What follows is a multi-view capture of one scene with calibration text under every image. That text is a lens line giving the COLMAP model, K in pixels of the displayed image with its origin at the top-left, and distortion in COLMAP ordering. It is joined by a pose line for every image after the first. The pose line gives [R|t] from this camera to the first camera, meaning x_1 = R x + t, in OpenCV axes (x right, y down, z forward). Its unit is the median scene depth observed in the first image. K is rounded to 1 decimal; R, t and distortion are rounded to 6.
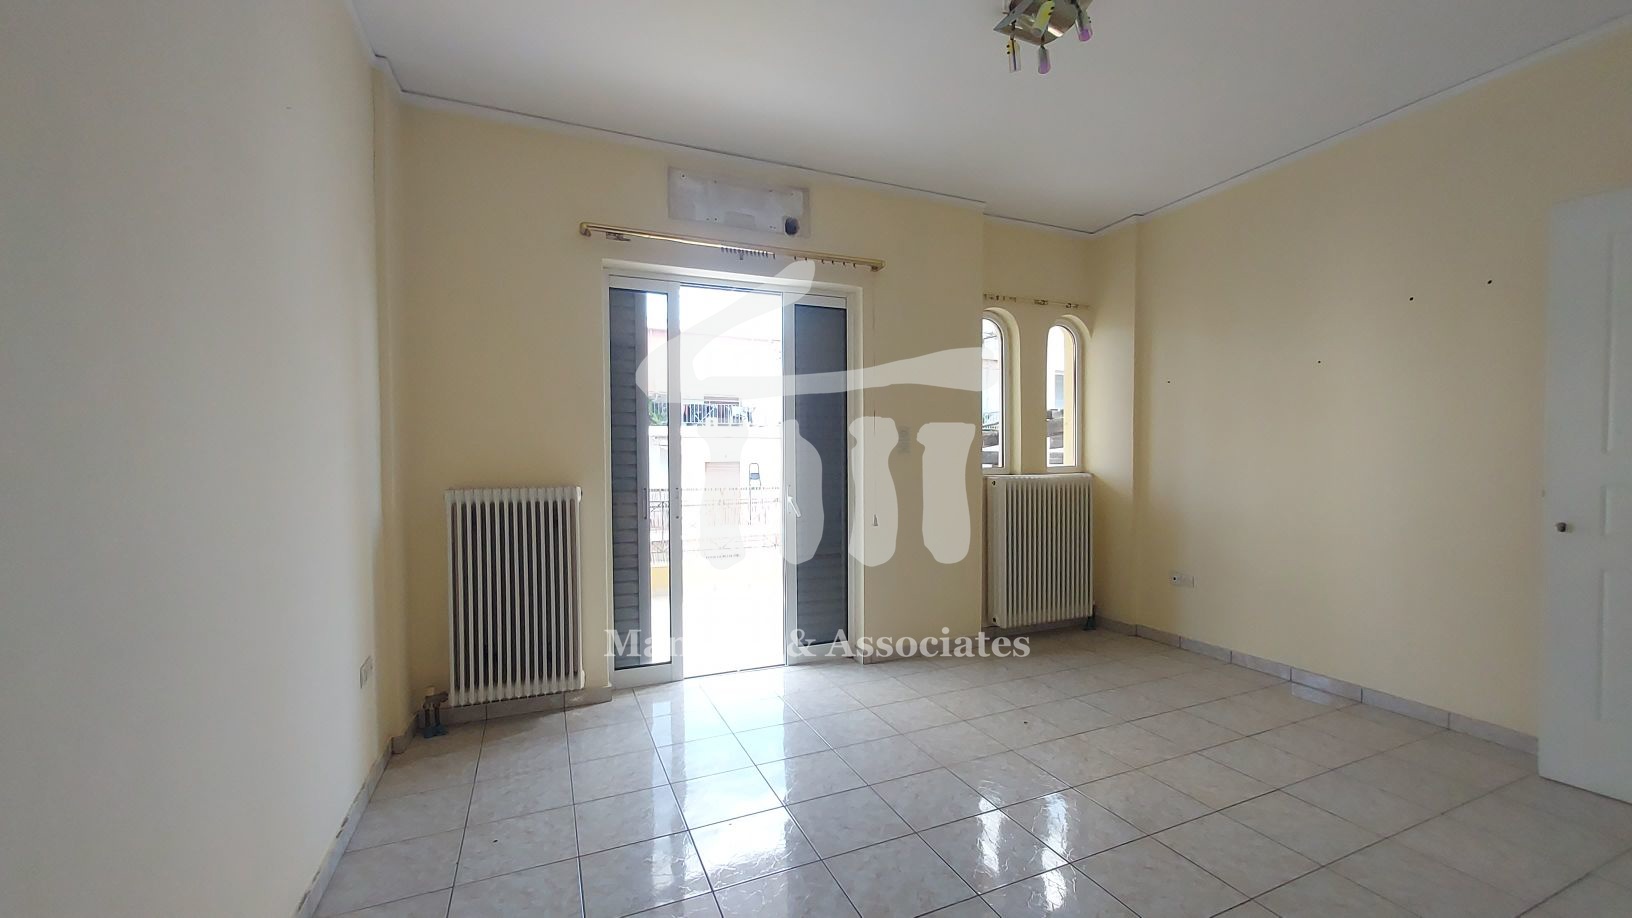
lens RADIAL K [[642.1, 0, 838.3], [0, 642.1, 461.6], [0, 0, 1]] dist [-0.010423, -0.000726]
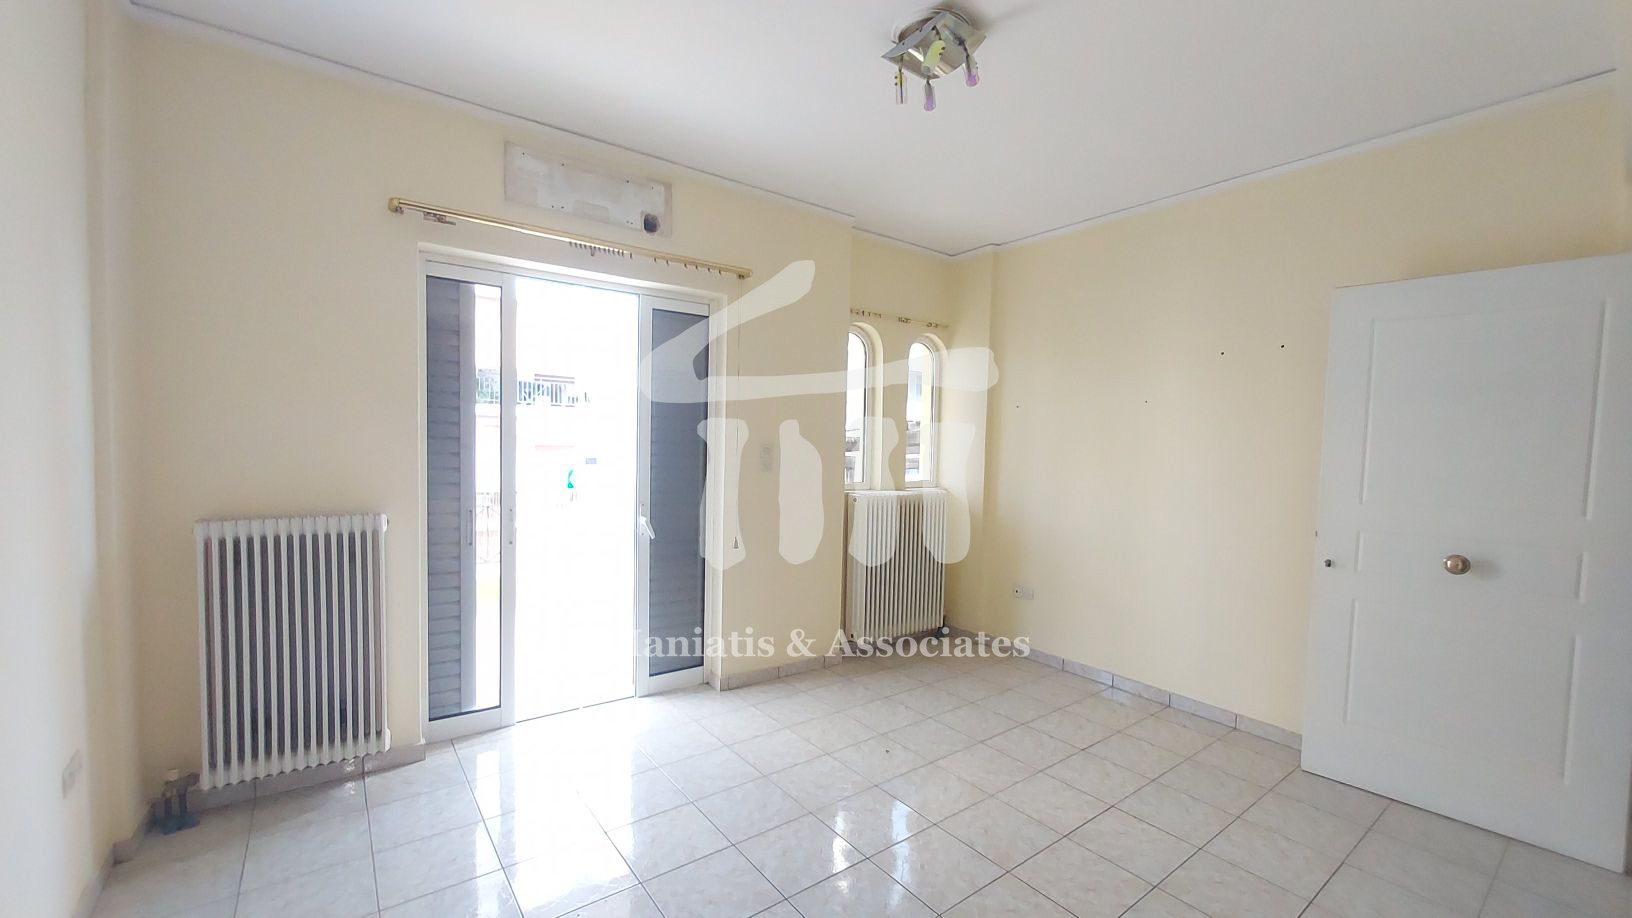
lens RADIAL K [[642.1, 0, 843.5], [0, 642.1, 463.3], [0, 0, 1]] dist [-0.010423, -0.000726]
pose [[0.969785, 0.018986, 0.243220, -0.026149], [-0.026115, 0.999318, 0.026119, -0.064777], [-0.242558, -0.031681, 0.969619, 0.044300]]
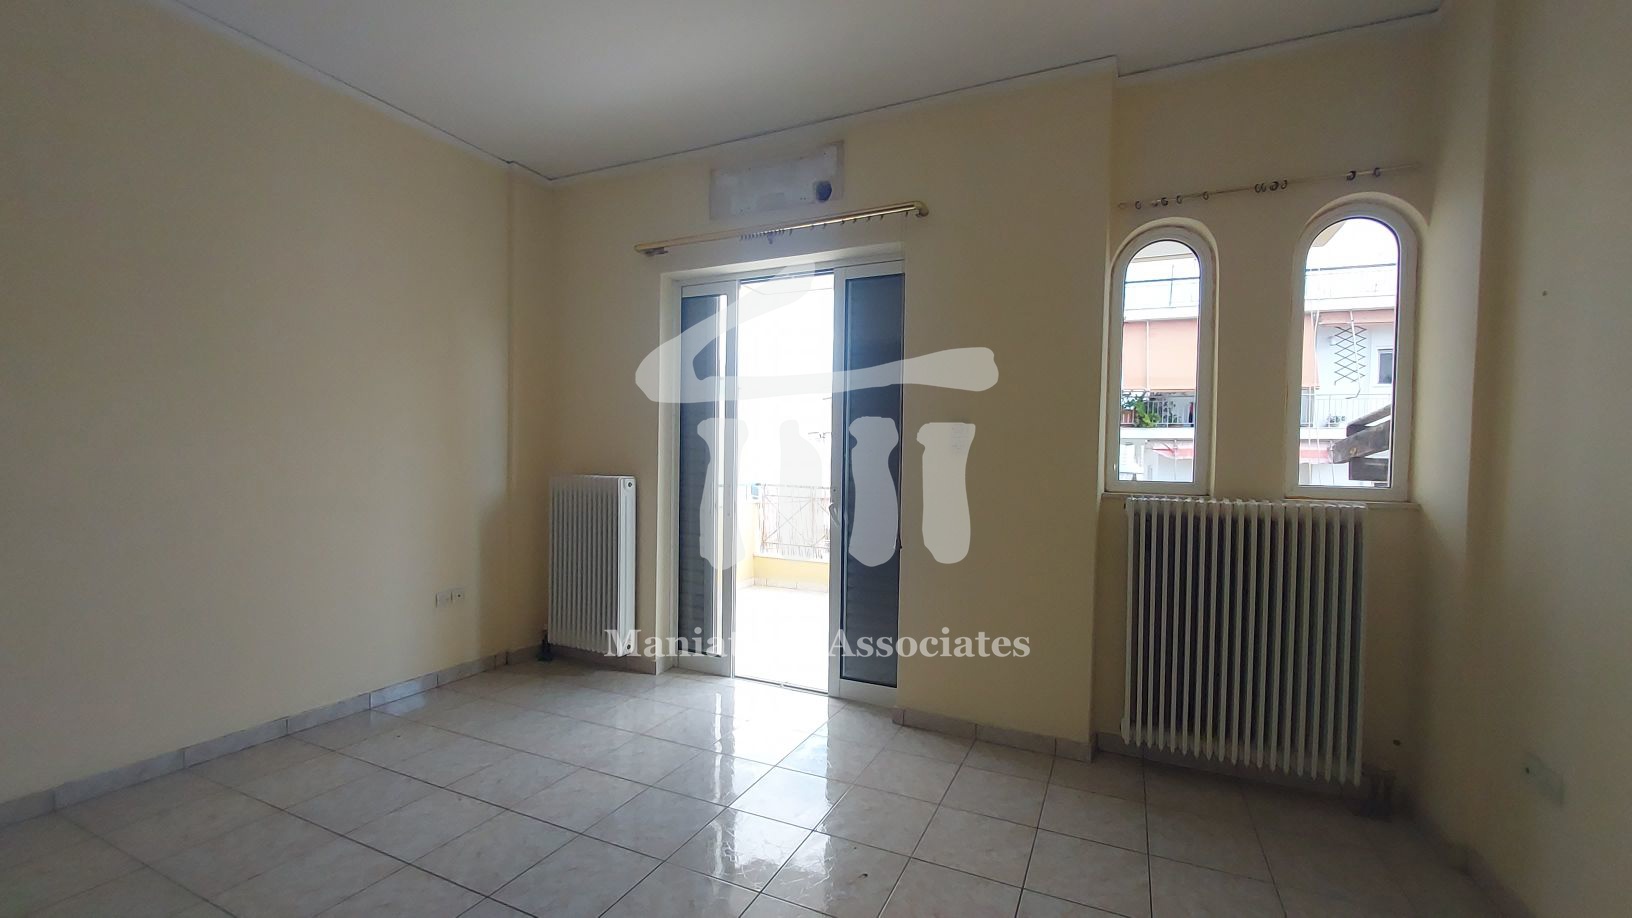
lens RADIAL K [[642.1, 0, 818.6], [0, 642.1, 465.3], [0, 0, 1]] dist [-0.010423, -0.000726]
pose [[0.663921, 0.029812, -0.747208, 0.660121], [-0.022907, 0.999547, 0.019526, -0.016257], [0.747452, 0.004153, 0.664303, 0.483723]]
